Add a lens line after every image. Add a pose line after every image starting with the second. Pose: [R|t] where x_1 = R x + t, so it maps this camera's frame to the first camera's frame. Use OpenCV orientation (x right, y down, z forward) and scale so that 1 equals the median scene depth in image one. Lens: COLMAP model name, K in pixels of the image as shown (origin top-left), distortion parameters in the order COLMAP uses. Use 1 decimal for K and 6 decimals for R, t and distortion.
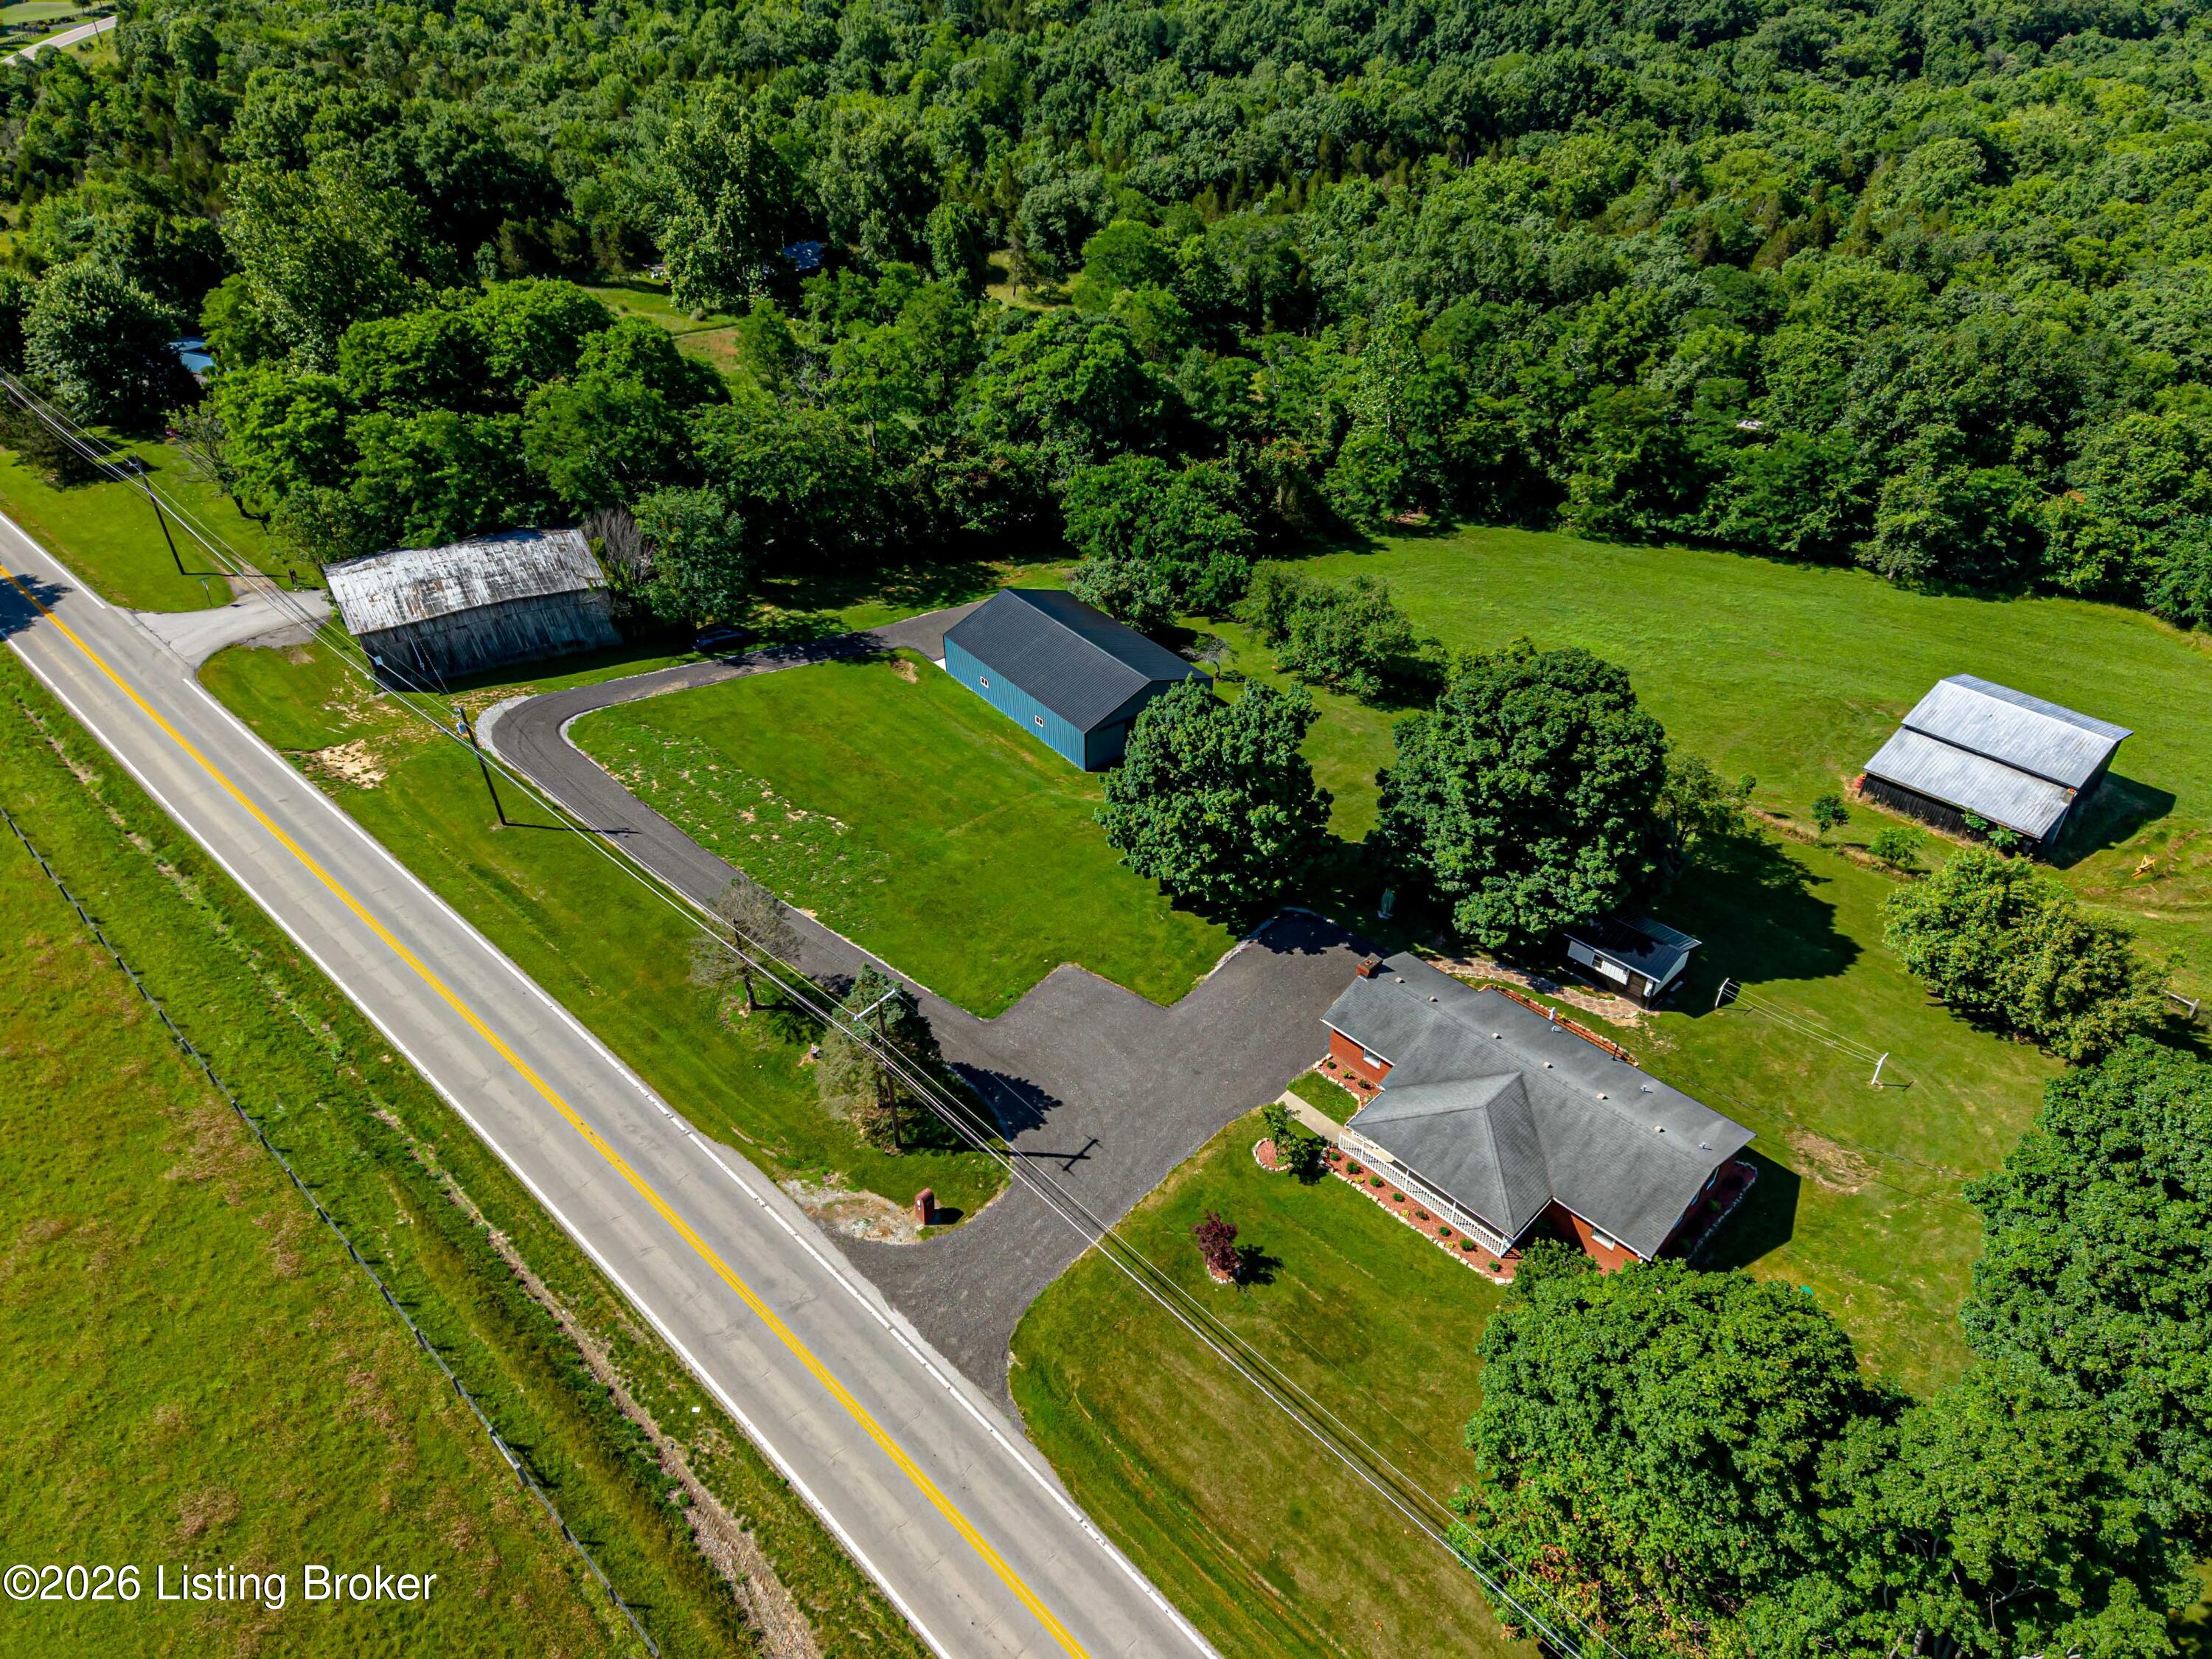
lens RADIAL K [[1417.5, 0, 1108.9], [0, 1417.5, 846.0], [0, 0, 1]] dist [0.209397, -0.185355]
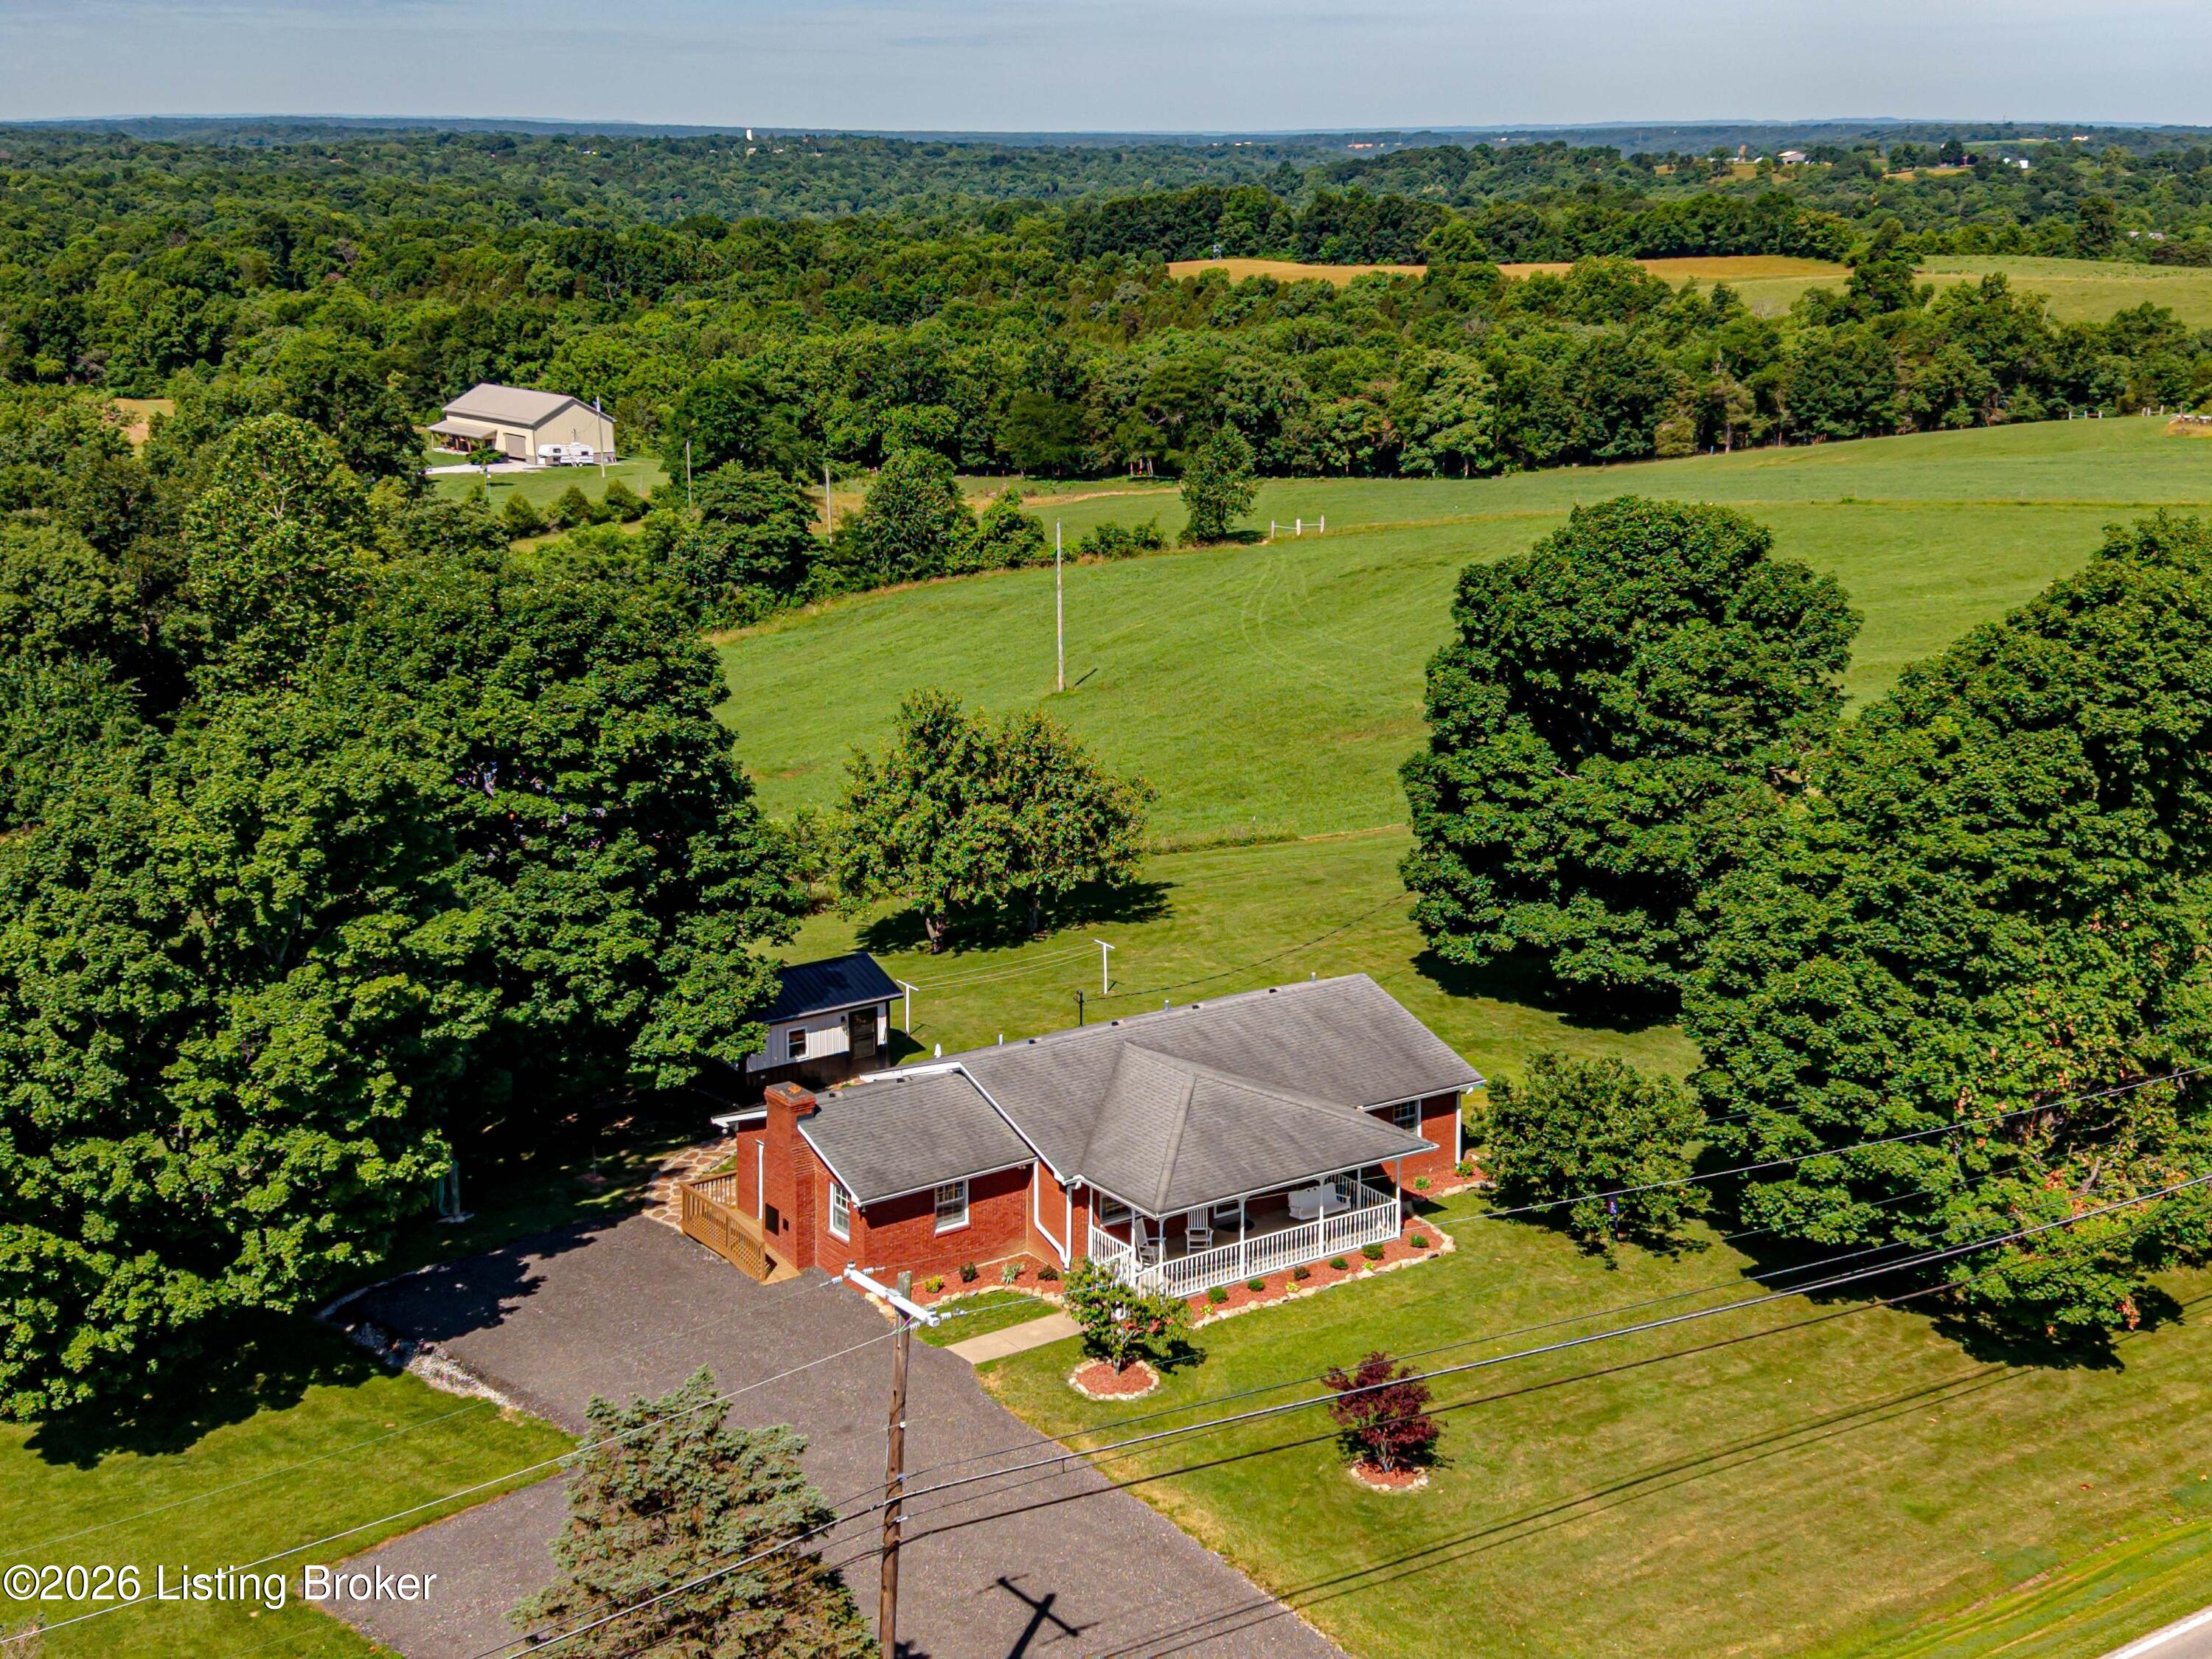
lens RADIAL K [[2852.5, 0, 1092.2], [0, 2852.5, 837.1], [0, 0, 1]] dist [0.510307, 0.000000]
pose [[0.174940, -0.226291, 0.958221, -0.664719], [0.589063, 0.803886, 0.082300, -0.005492], [-0.788924, 0.550055, 0.273932, 0.587827]]
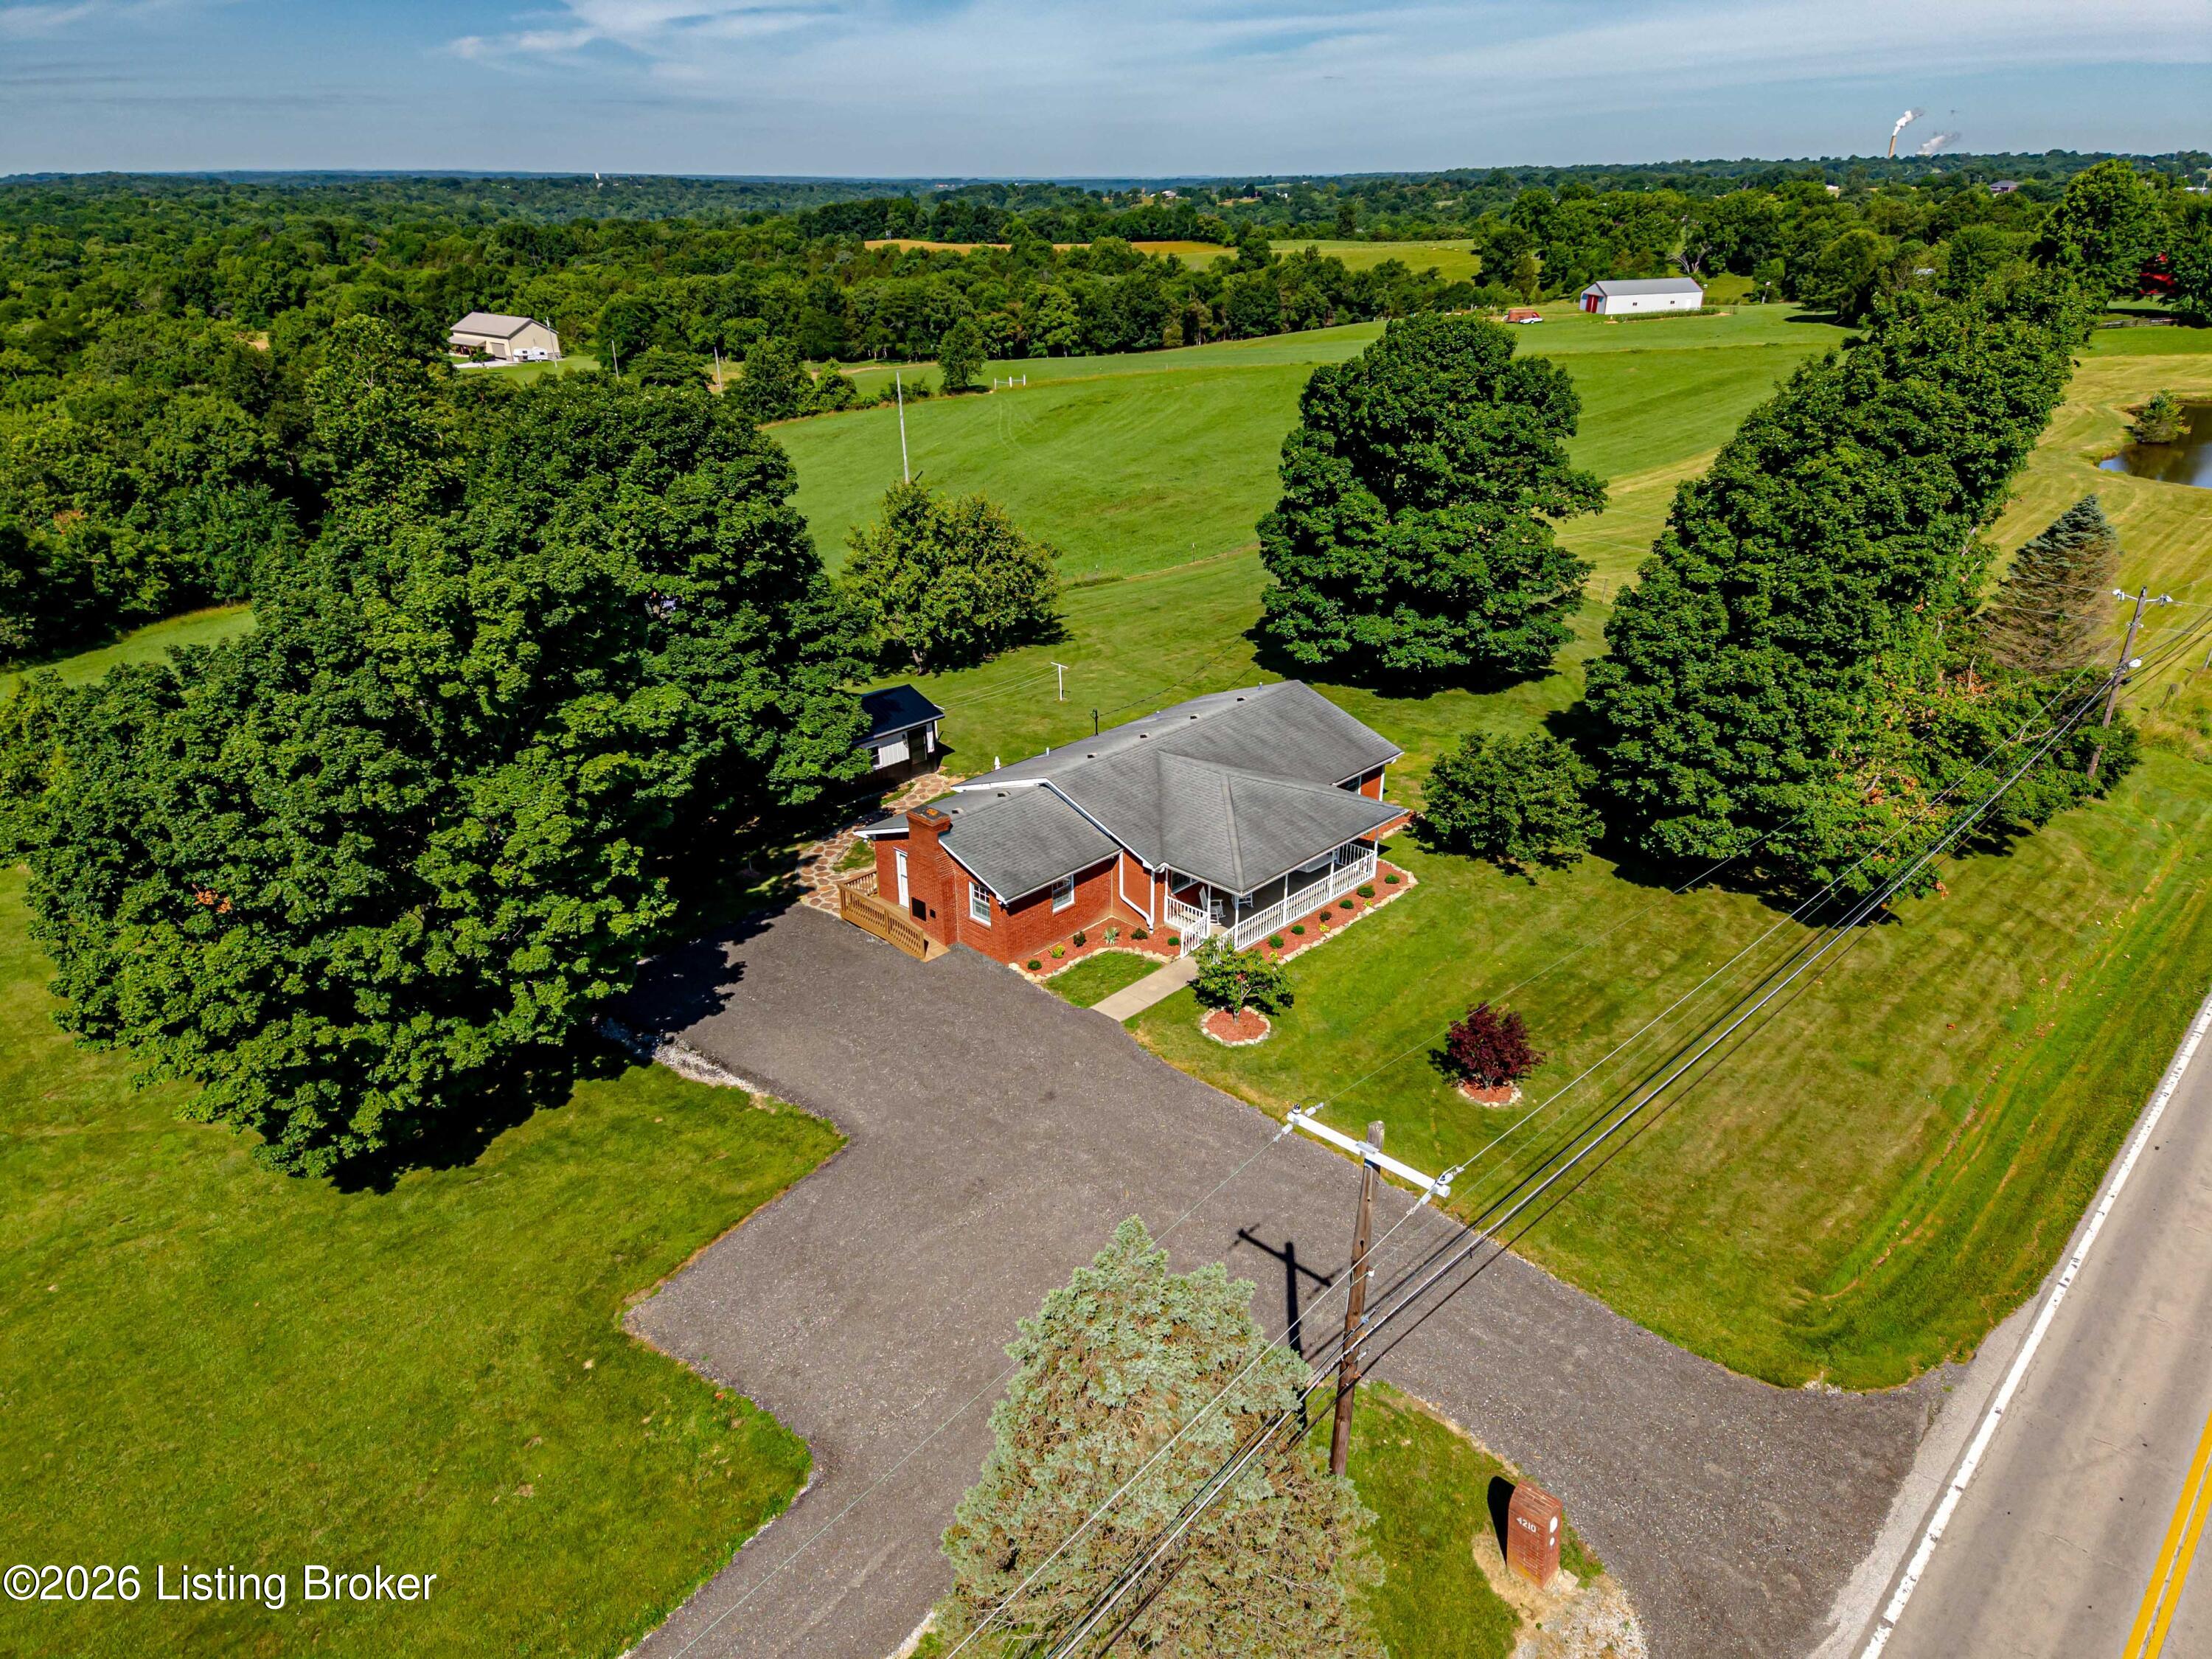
lens RADIAL K [[1417.5, 0, 1110.9], [0, 1417.5, 844.6], [0, 0, 1]] dist [0.209397, -0.185355]
pose [[-0.018737, -0.410958, 0.911462, -0.343450], [0.605033, 0.721100, 0.337566, -0.059025], [-0.795980, 0.557789, 0.235132, 0.775626]]
